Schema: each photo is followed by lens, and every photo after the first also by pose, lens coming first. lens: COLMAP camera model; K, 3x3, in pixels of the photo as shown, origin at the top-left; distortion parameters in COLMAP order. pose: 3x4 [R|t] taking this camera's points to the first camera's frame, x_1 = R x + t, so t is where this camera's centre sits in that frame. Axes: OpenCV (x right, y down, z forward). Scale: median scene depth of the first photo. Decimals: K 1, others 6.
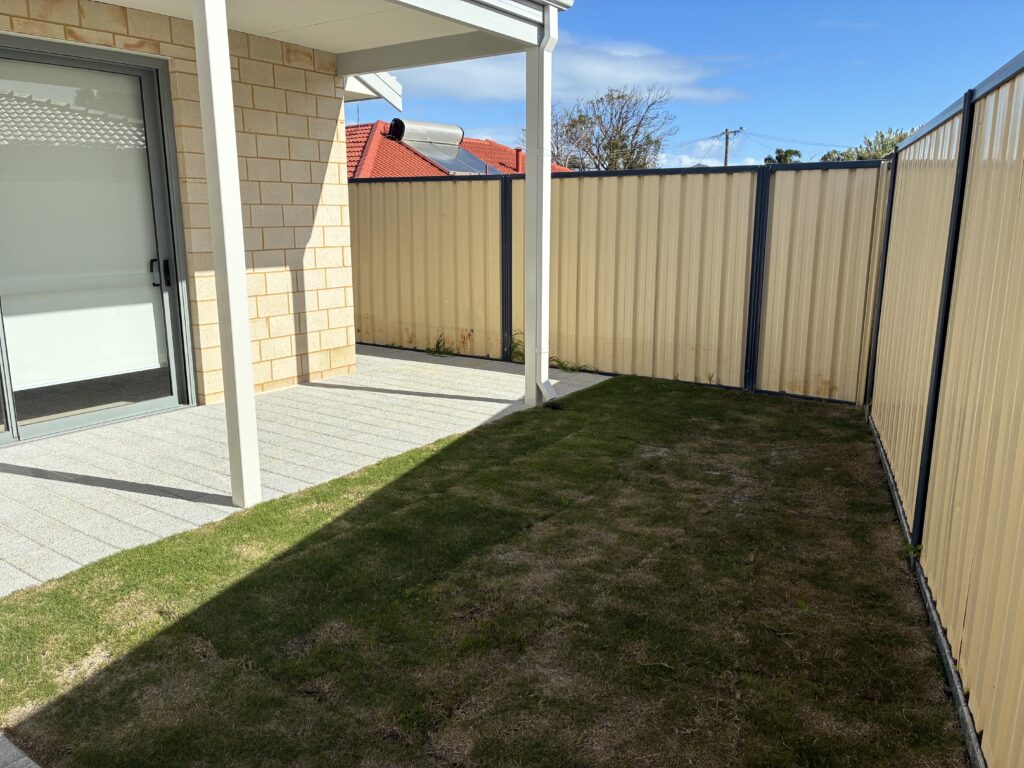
lens RADIAL K [[780.7, 0, 512.0], [0, 780.7, 384.0], [0, 0, 1]] dist [0.047613, -0.068064]
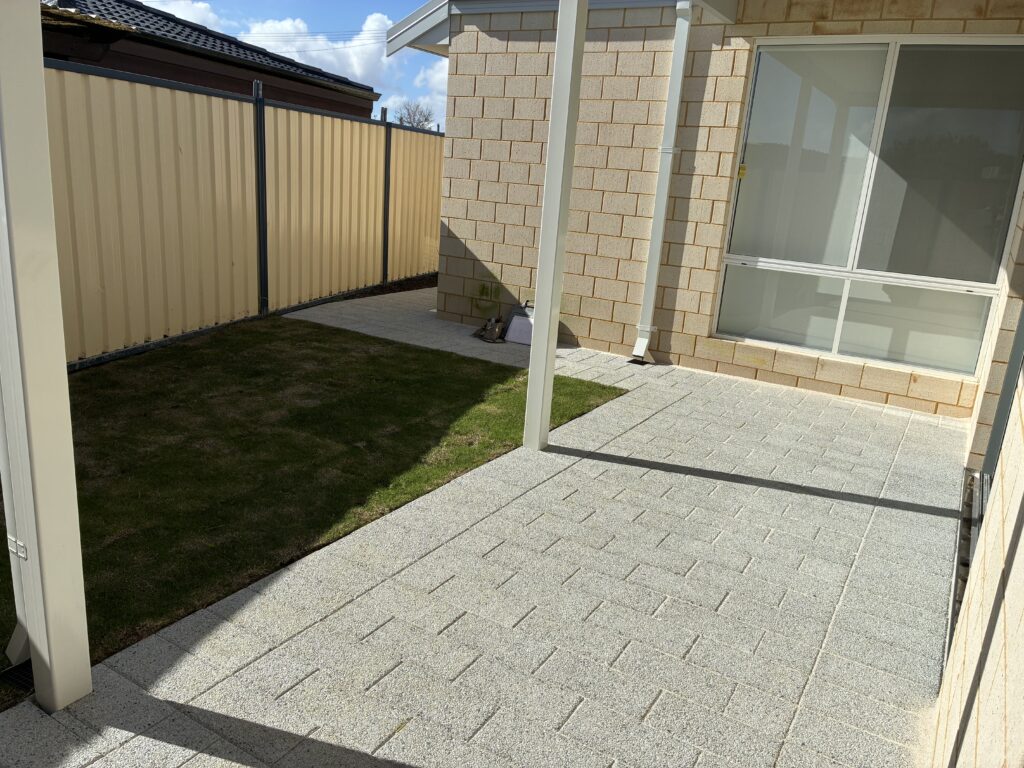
lens RADIAL K [[780.7, 0, 512.0], [0, 780.7, 384.0], [0, 0, 1]] dist [0.047613, -0.068064]
pose [[-0.995018, -0.048201, -0.087264, -0.219997], [-0.083902, 0.877642, 0.471917, -0.459462], [0.053839, 0.476888, -0.877314, 2.047840]]
